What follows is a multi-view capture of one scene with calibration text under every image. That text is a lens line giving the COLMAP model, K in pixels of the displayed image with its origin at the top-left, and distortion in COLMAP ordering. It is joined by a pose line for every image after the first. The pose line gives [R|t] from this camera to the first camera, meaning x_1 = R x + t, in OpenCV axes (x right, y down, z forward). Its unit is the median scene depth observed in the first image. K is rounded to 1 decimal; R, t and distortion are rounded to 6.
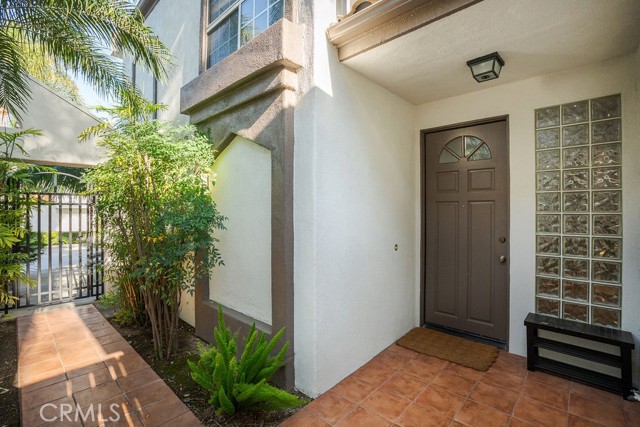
lens RADIAL K [[282.7, 0, 320.0], [0, 282.7, 213.5], [0, 0, 1]] dist [-0.000139, 0.000016]
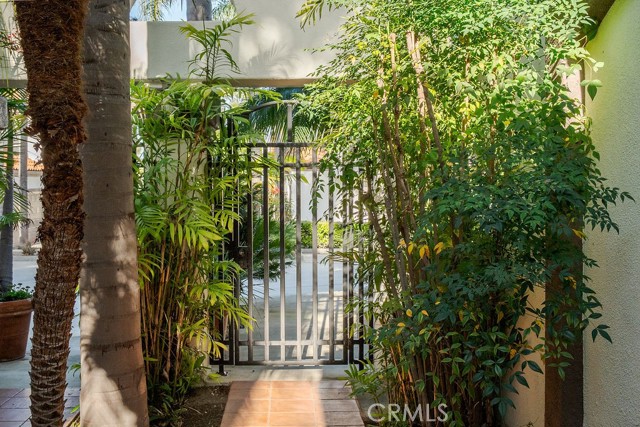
lens RADIAL K [[747.2, 0, 320.0], [0, 747.2, 213.5], [0, 0, 1]] dist [-0.002520, -0.009964]
pose [[0.706007, 0.021569, -0.707877, 0.021565], [0.004377, 0.999384, 0.034817, 0.004864], [0.708192, -0.027679, 0.705477, 0.124687]]
